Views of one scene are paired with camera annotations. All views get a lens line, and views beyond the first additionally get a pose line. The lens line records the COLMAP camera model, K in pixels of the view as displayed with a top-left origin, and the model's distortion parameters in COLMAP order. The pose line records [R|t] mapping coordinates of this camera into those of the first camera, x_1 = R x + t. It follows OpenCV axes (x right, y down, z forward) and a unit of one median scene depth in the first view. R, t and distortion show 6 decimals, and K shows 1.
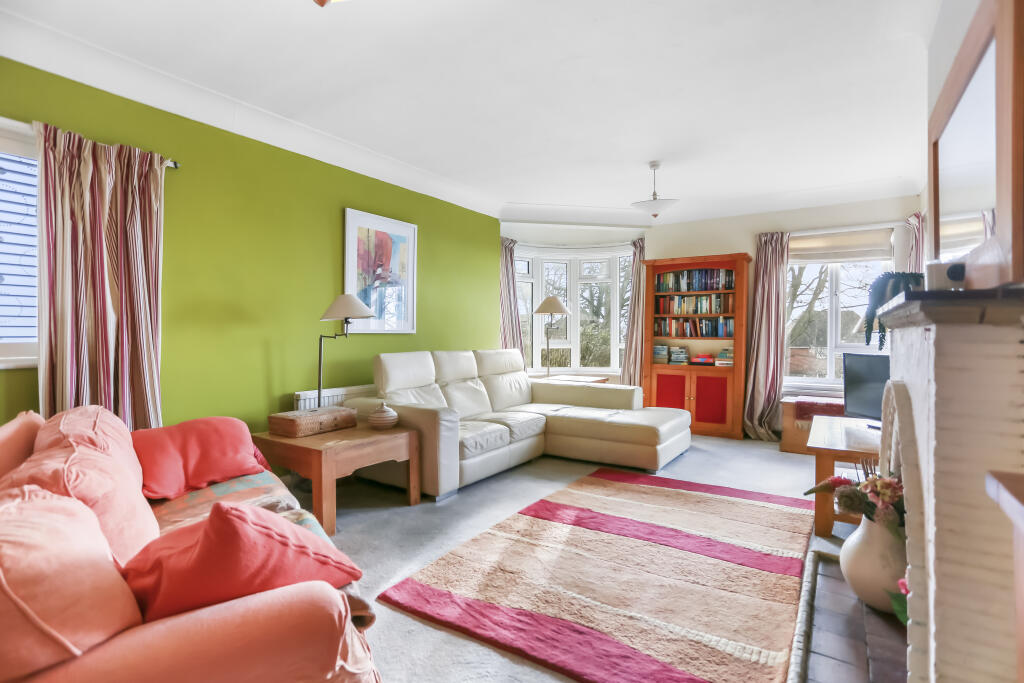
lens RADIAL K [[501.5, 0, 521.2], [0, 501.5, 342.1], [0, 0, 1]] dist [-0.021271, 0.006145]
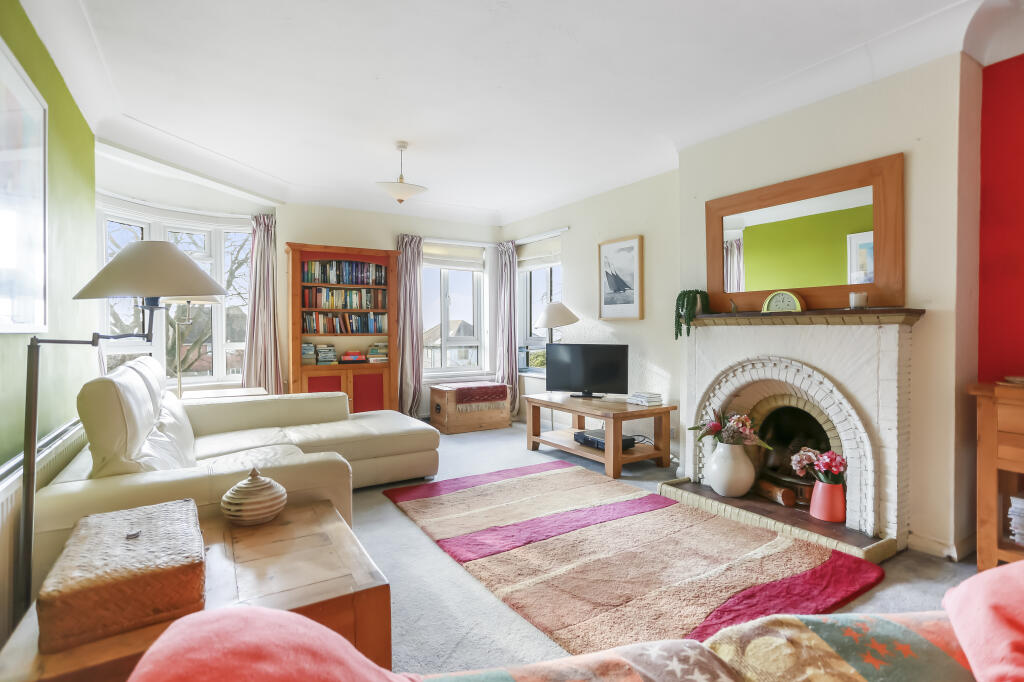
lens RADIAL K [[501.5, 0, 516.4], [0, 501.5, 332.5], [0, 0, 1]] dist [-0.021271, 0.006145]
pose [[0.435633, -0.011780, 0.900047, -0.355491], [0.022862, 0.999737, 0.002019, -0.006764], [-0.899834, 0.019698, 0.435787, 0.314420]]
